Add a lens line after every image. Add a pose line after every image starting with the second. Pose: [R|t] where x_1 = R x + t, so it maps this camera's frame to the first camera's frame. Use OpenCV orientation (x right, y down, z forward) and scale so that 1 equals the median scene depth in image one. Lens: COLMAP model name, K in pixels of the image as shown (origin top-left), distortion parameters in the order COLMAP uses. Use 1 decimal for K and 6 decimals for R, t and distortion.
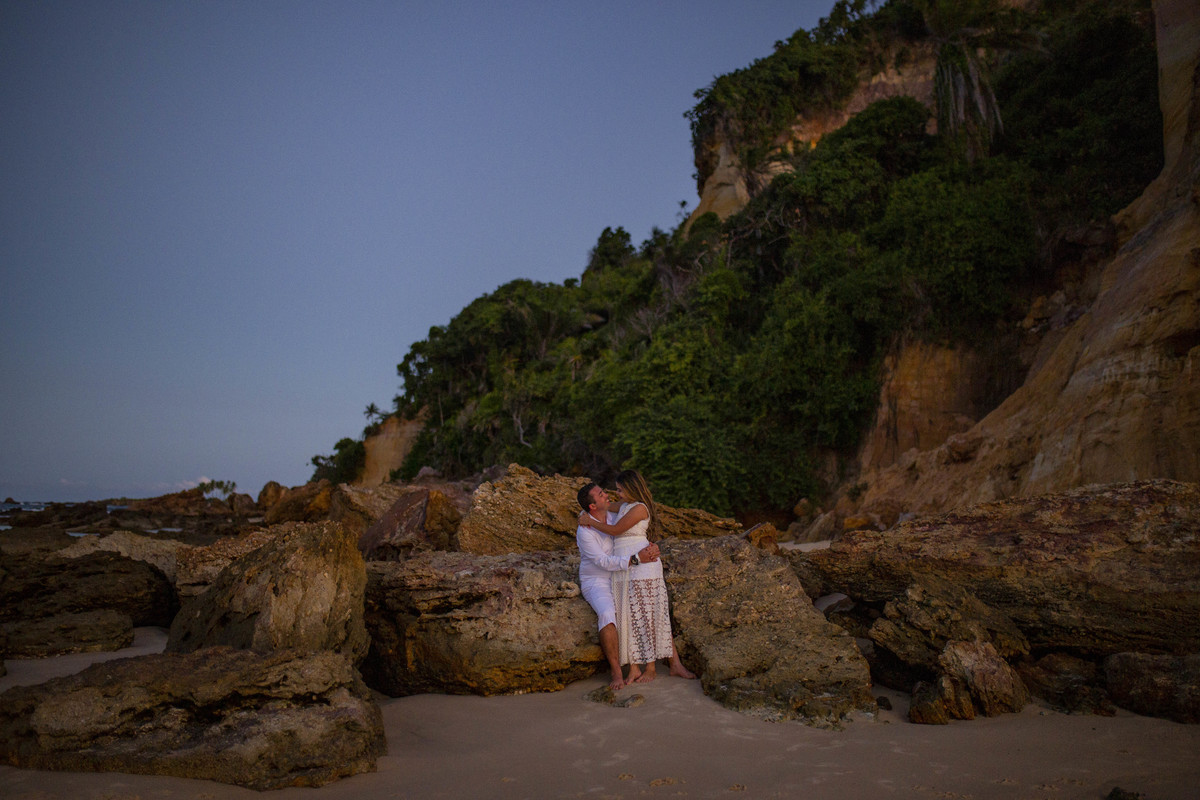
lens RADIAL K [[1217.2, 0, 600.9], [0, 1217.2, 401.2], [0, 0, 1]] dist [-0.009864, 0.000000]
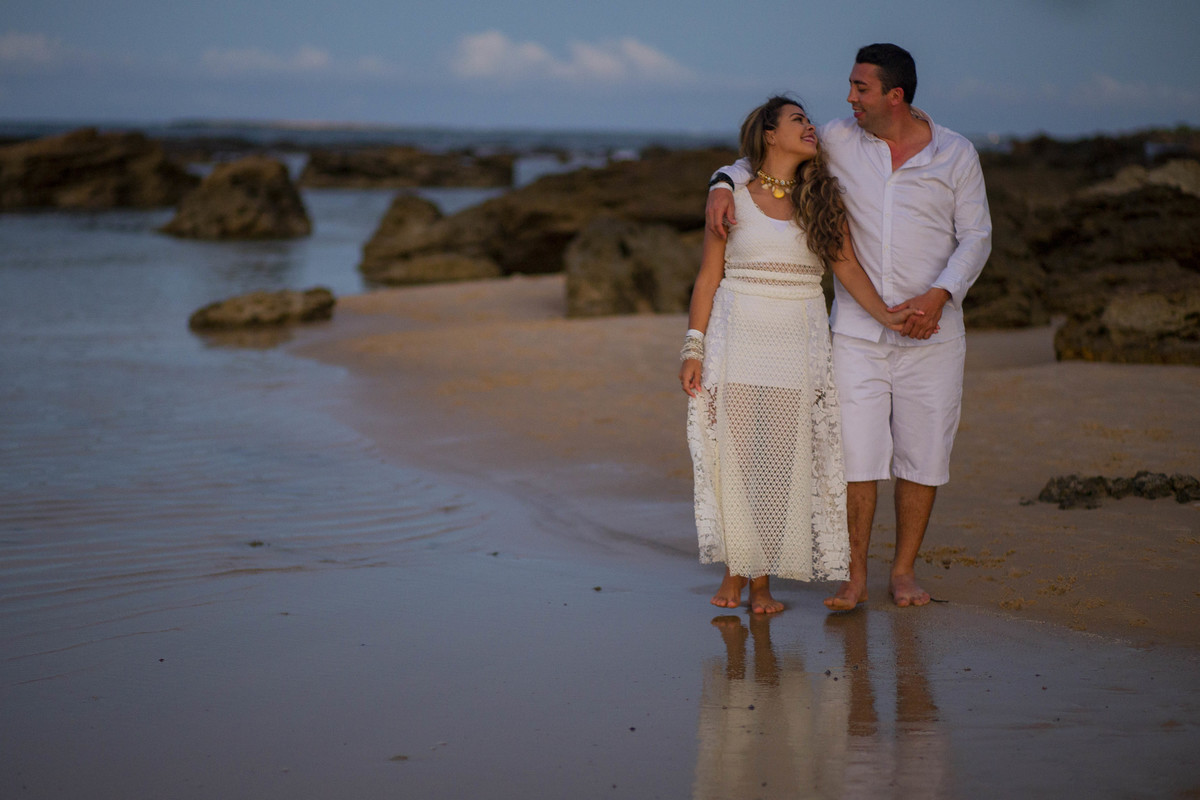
lens RADIAL K [[2972.6, 0, 600.1], [0, 2972.6, 399.9], [0, 0, 1]] dist [-0.162572, 0.000000]
pose [[0.843774, 0.045982, -0.534725, 0.252149], [0.046712, 0.986250, 0.158519, -0.040427], [0.534661, -0.158732, 0.830025, -0.647702]]
